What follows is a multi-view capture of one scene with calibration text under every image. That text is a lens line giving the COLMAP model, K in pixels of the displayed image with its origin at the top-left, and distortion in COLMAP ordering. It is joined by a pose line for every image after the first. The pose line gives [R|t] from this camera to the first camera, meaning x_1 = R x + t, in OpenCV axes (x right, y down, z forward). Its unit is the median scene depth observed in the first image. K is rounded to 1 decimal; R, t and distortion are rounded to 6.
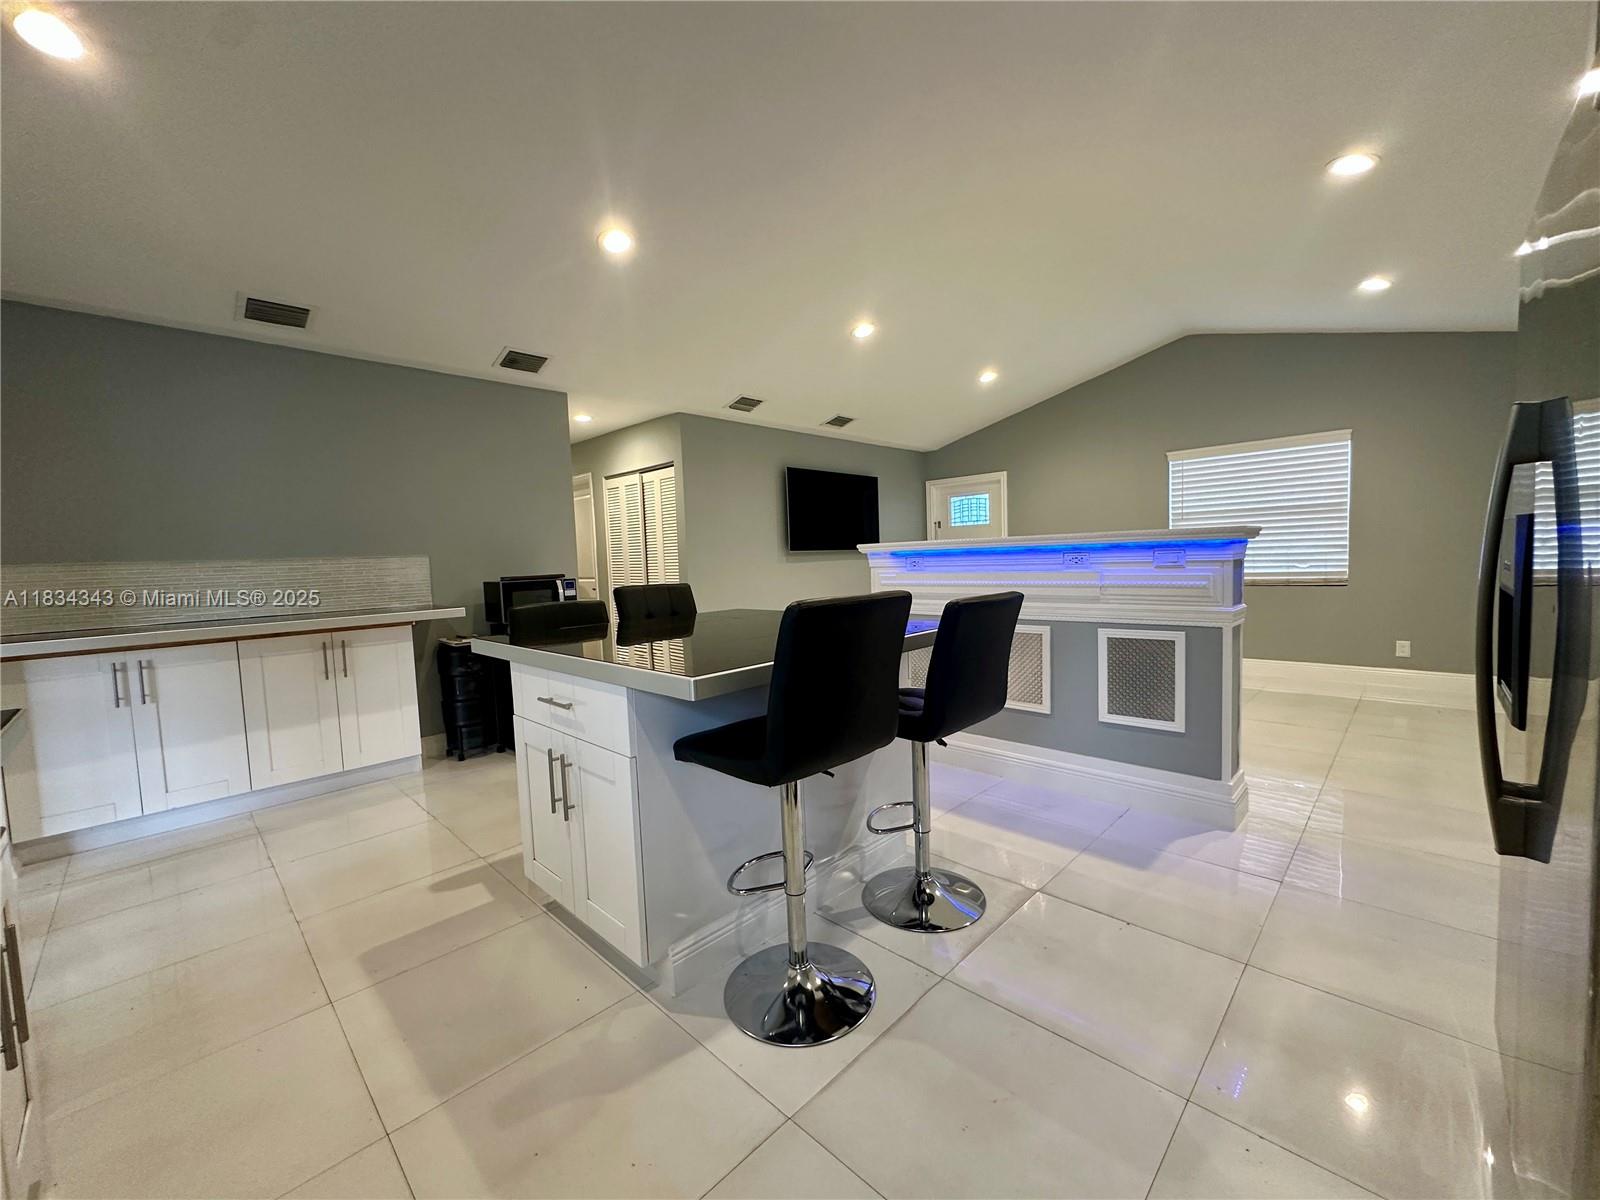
lens RADIAL K [[641.6, 0, 800.0], [0, 641.6, 600.0], [0, 0, 1]] dist [0.000044, 0.000079]
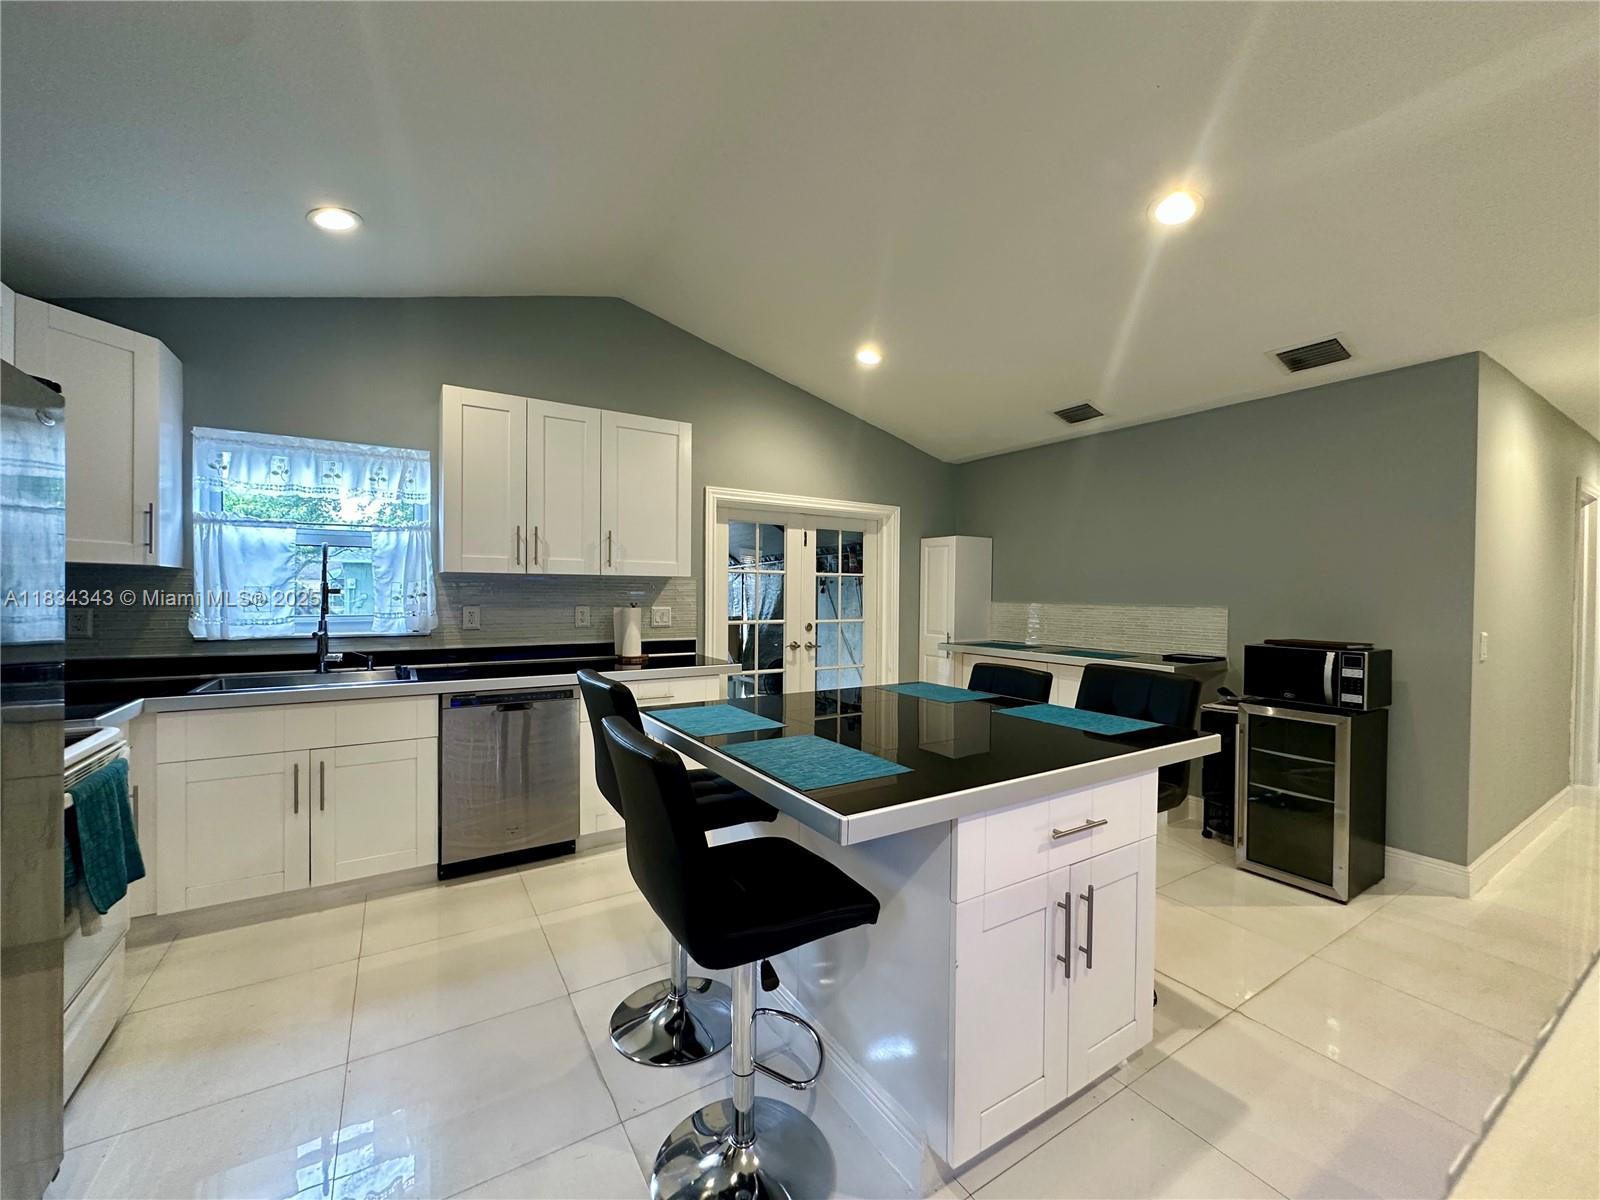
lens RADIAL K [[641.3, 0, 800.0], [0, 641.3, 600.0], [0, 0, 1]] dist [-0.000576, 0.000562]
pose [[-0.235756, 0.045571, -0.970743, 0.360152], [-0.067311, 0.995735, 0.063092, -0.077686], [0.969478, 0.080216, -0.231684, 0.498280]]
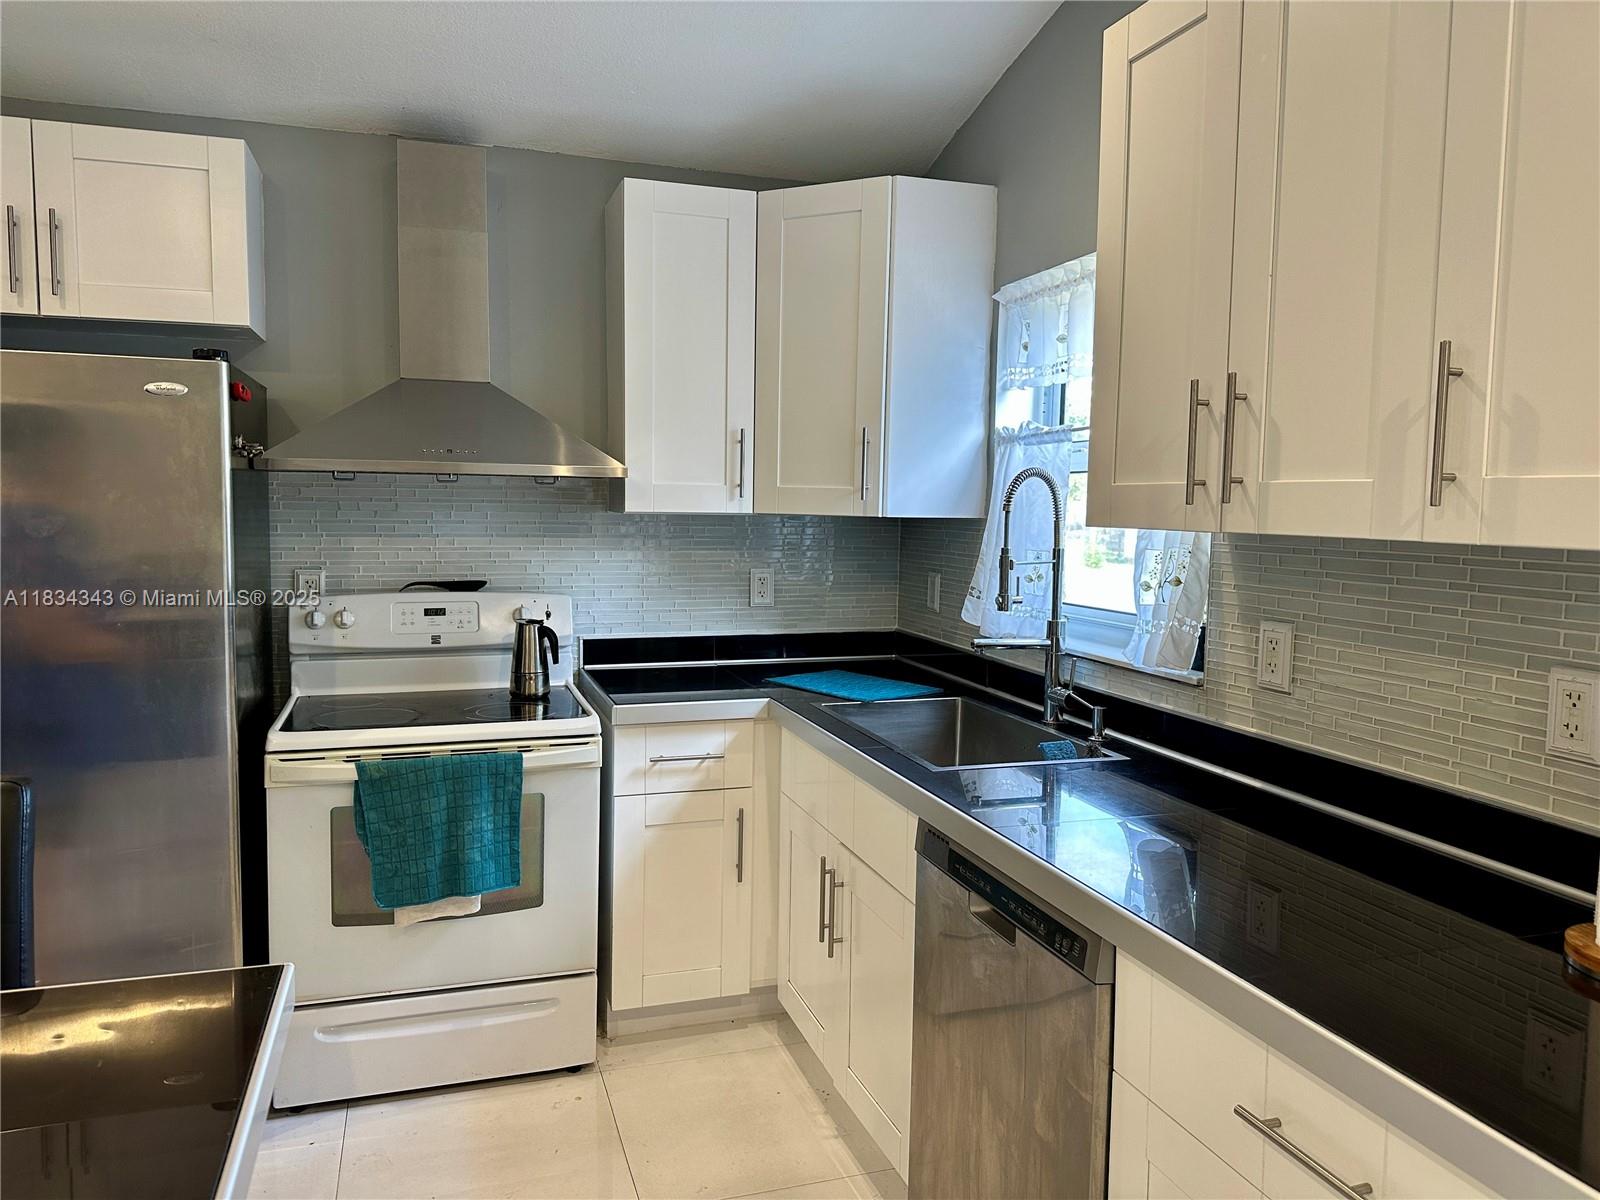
lens RADIAL K [[1124.1, 0, 792.1], [0, 1124.1, 594.8], [0, 0, 1]] dist [0.119284, -0.168523]
pose [[-0.884286, -0.017071, 0.466634, -0.270729], [0.048783, 0.990485, 0.128681, -0.077822], [-0.464391, 0.136555, -0.875039, 0.451278]]
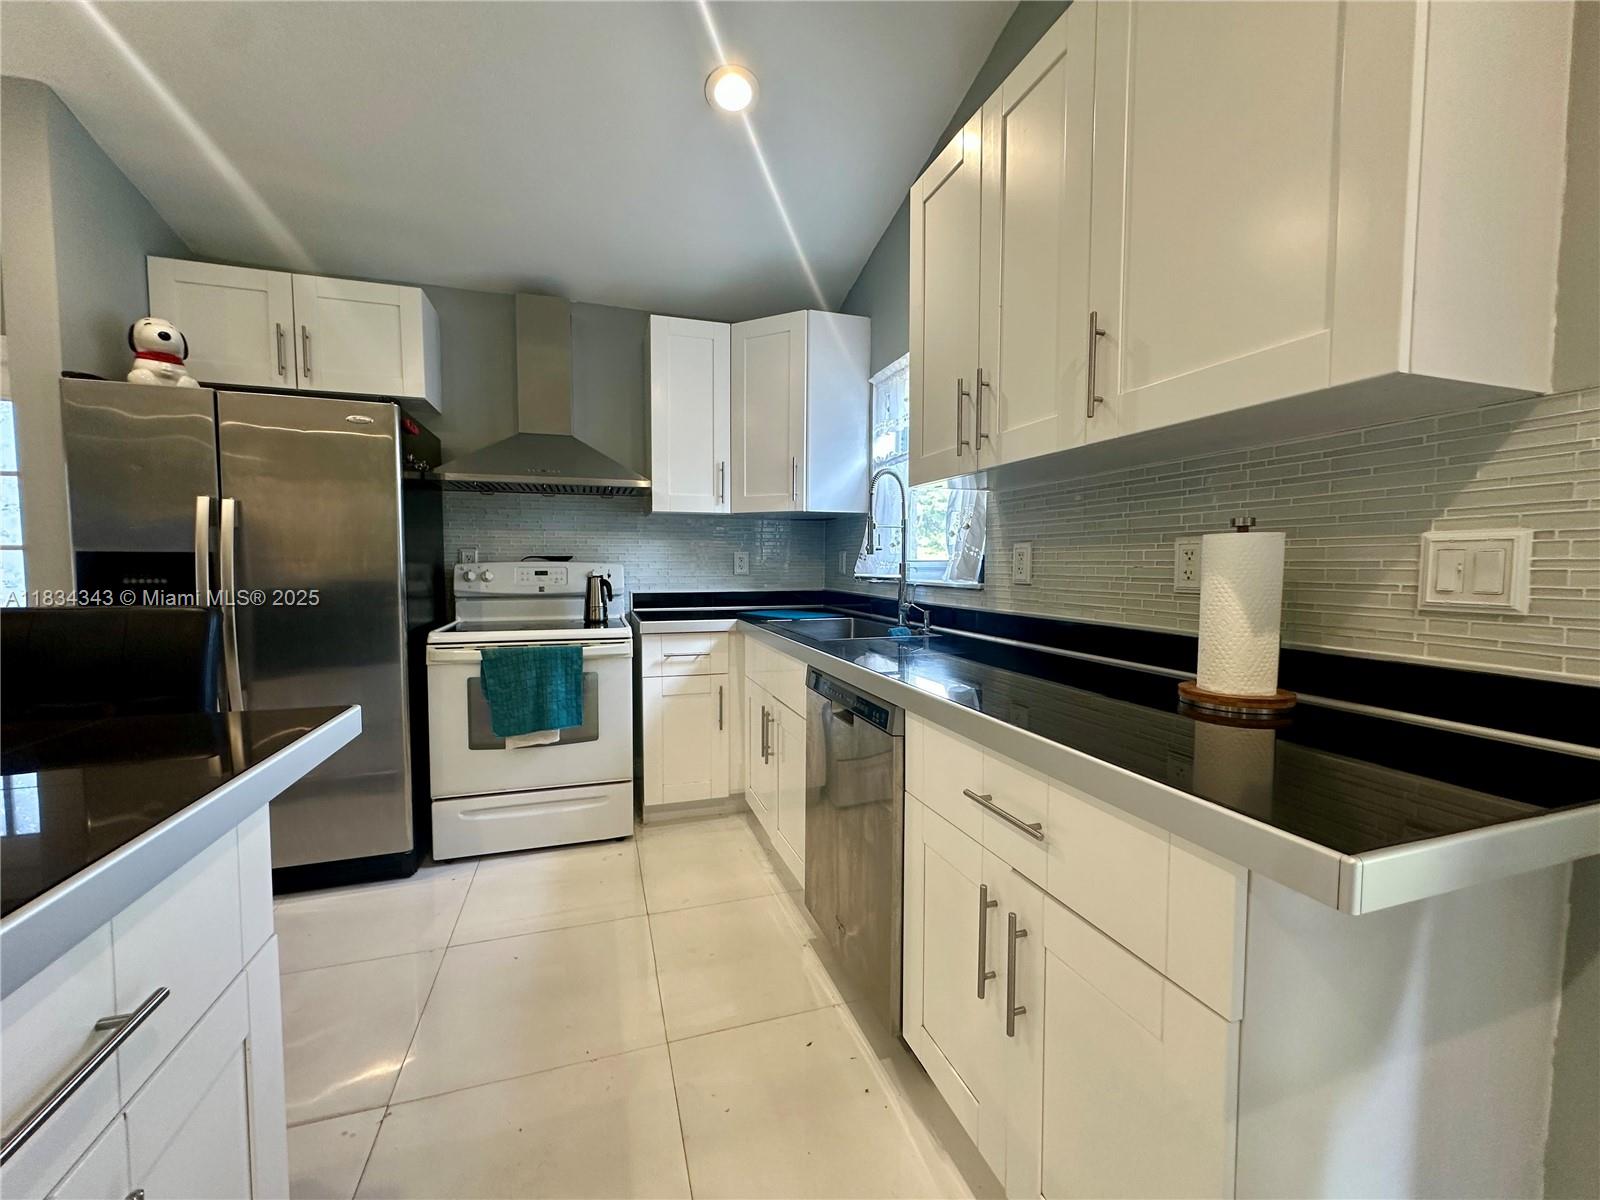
lens RADIAL K [[641.1, 0, 800.1], [0, 641.1, 601.4], [0, 0, 1]] dist [-0.000928, -0.000003]
pose [[-0.884904, 0.004617, 0.465751, -0.294438], [0.060335, 0.992662, 0.104795, -0.017169], [-0.461850, 0.120835, -0.878689, 0.409446]]
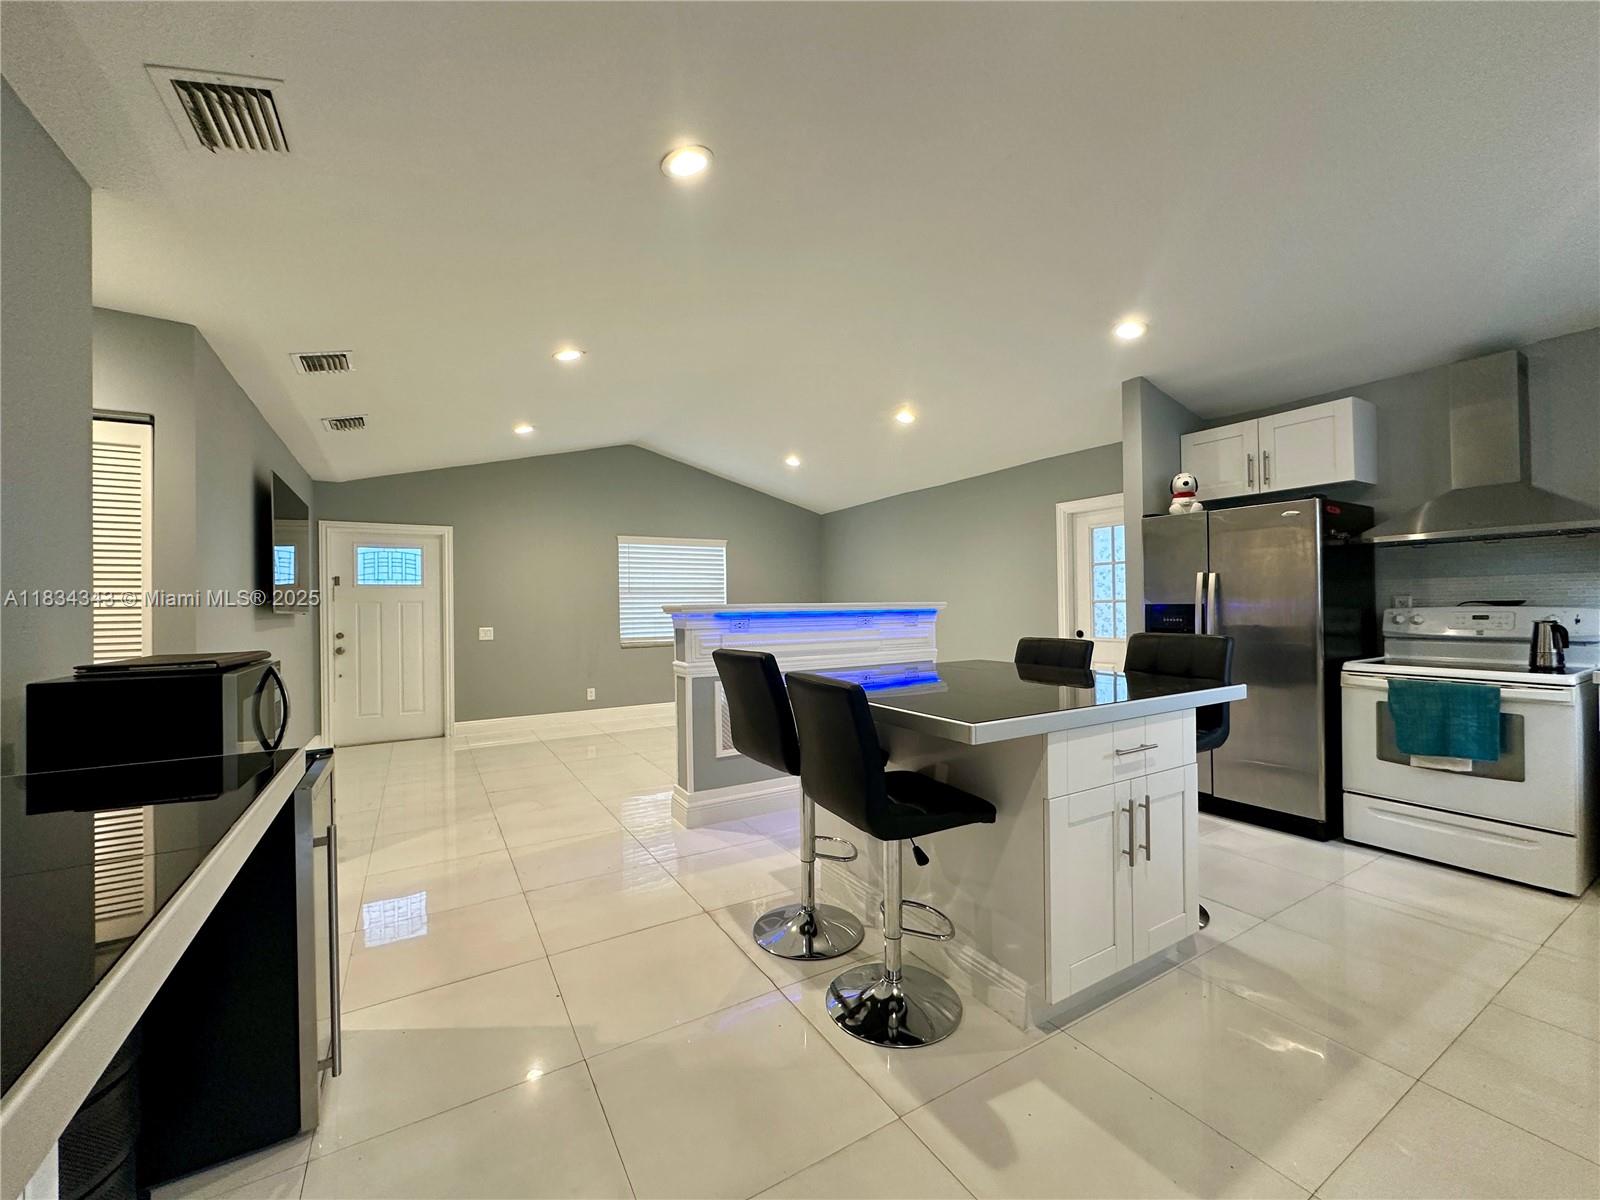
lens RADIAL K [[639.1, 0, 800.0], [0, 639.1, 600.0], [0, 0, 1]] dist [-0.002069, 0.000205]
pose [[0.258102, 0.040501, 0.965268, -0.579842], [0.069656, 0.995741, -0.060404, -0.020907], [-0.963603, 0.082827, 0.254182, 0.472599]]
